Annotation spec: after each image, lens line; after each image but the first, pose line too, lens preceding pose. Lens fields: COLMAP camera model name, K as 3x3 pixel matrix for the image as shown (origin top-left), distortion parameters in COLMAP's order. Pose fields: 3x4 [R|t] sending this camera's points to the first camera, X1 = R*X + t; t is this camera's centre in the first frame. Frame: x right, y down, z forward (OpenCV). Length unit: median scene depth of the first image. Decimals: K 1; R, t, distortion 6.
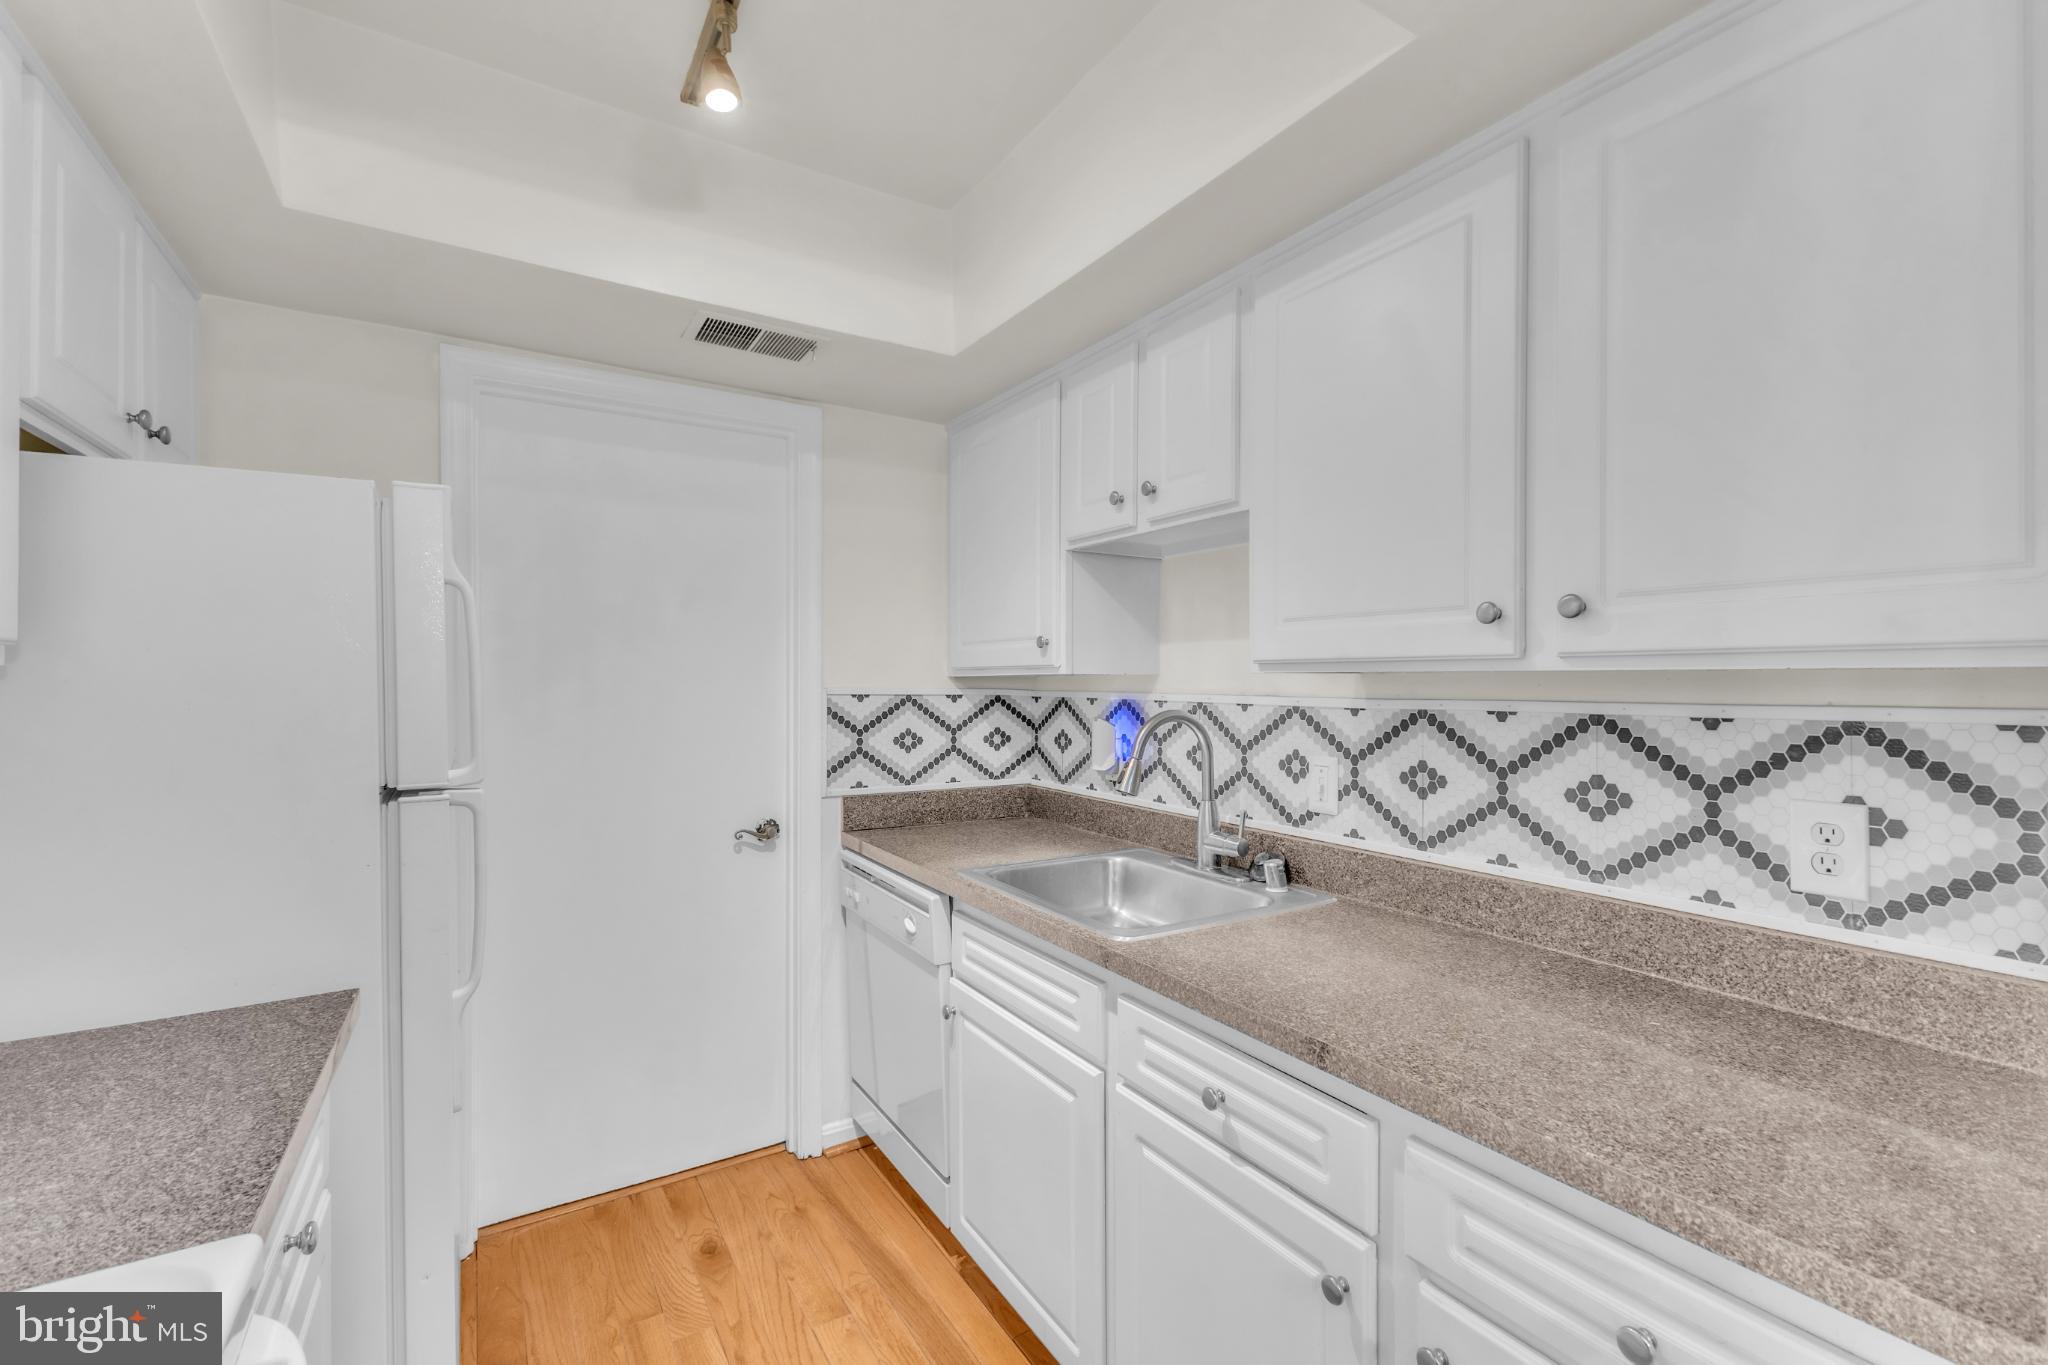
lens RADIAL K [[884.9, 0, 1027.7], [0, 884.9, 677.7], [0, 0, 1]] dist [0.008645, -0.000167]
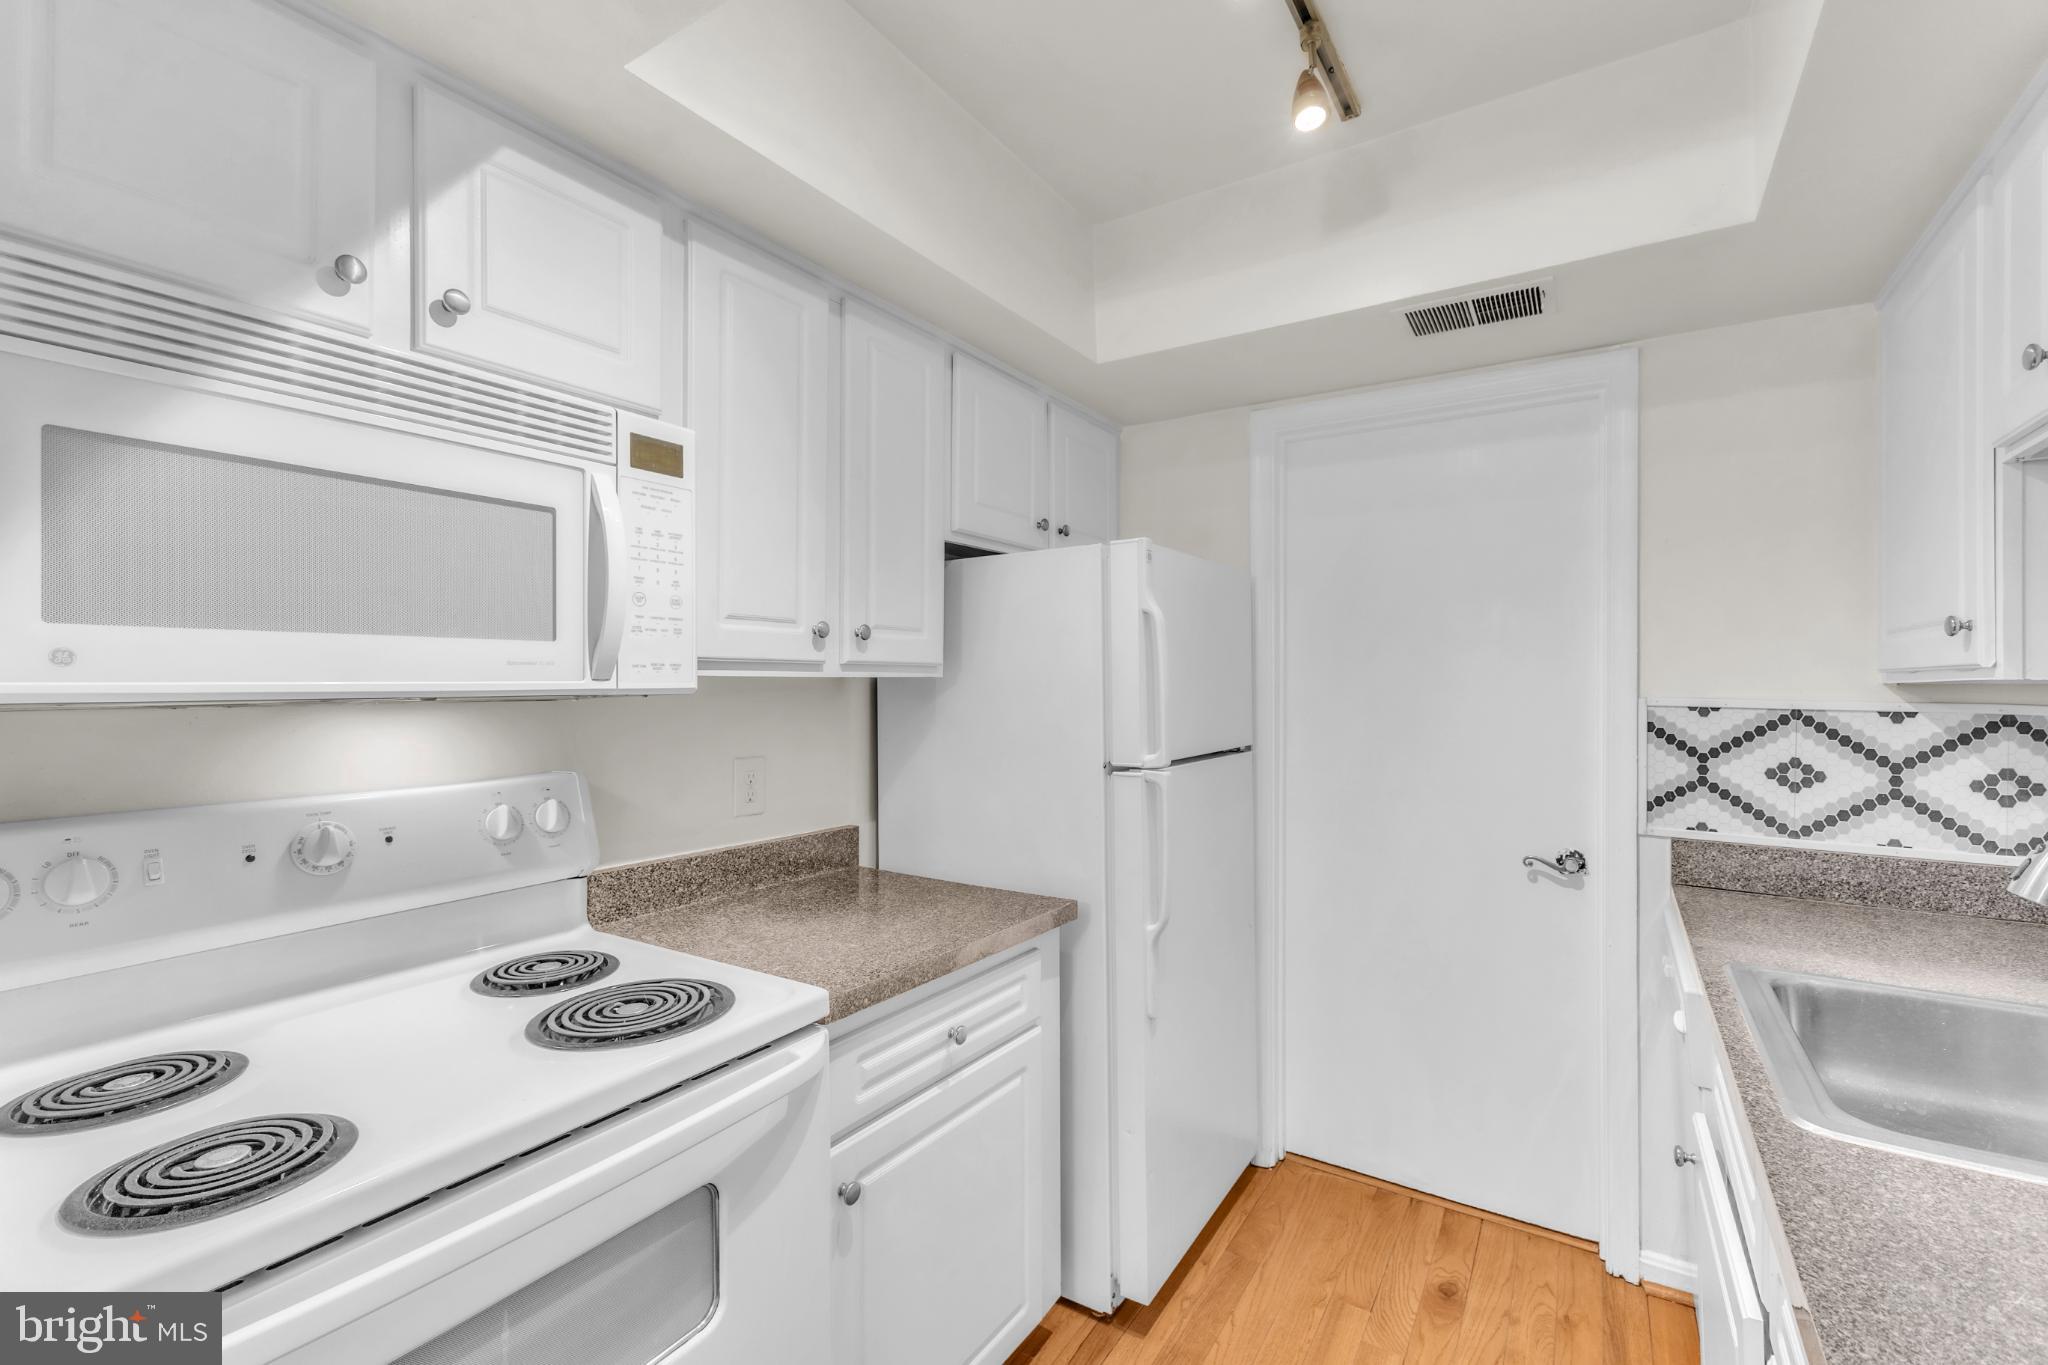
lens RADIAL K [[884.9, 0, 1027.7], [0, 884.9, 677.7], [0, 0, 1]] dist [0.008645, -0.000167]
pose [[0.425124, -0.003802, -0.905127, 0.312530], [-0.001235, 0.999988, -0.004780, -0.002022], [0.905134, 0.003150, 0.425114, 0.195578]]
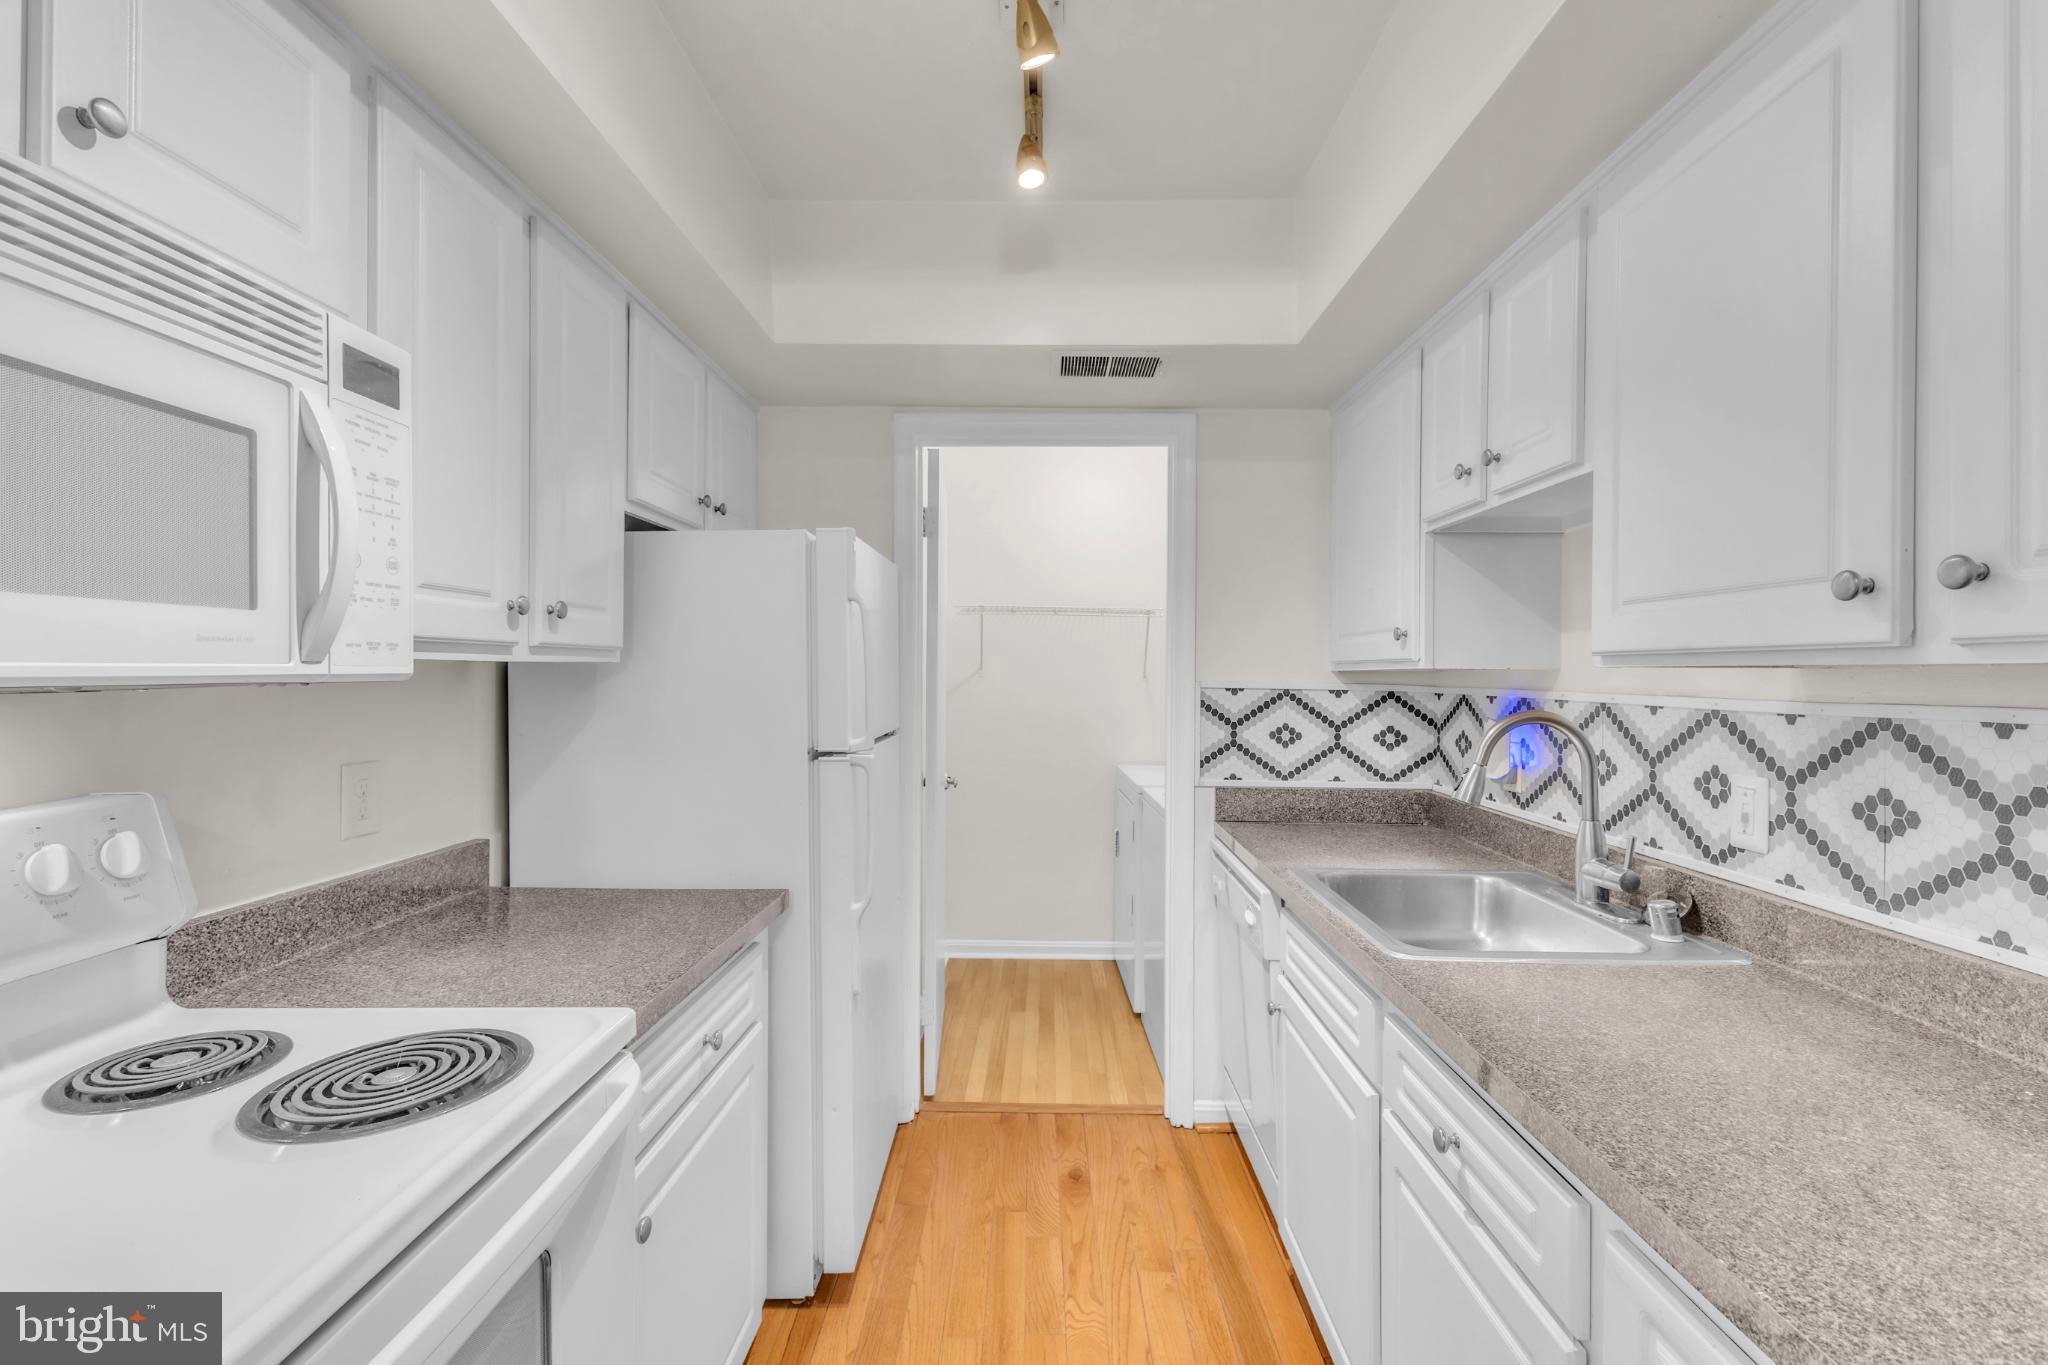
lens RADIAL K [[898.4, 0, 1022.0], [0, 898.4, 669.7], [0, 0, 1]] dist [0.005330, -0.000642]
pose [[0.839379, 0.002424, -0.543541, 0.208332], [-0.003632, 0.999993, -0.001149, -0.000148], [0.543535, 0.002939, 0.839382, -0.000918]]
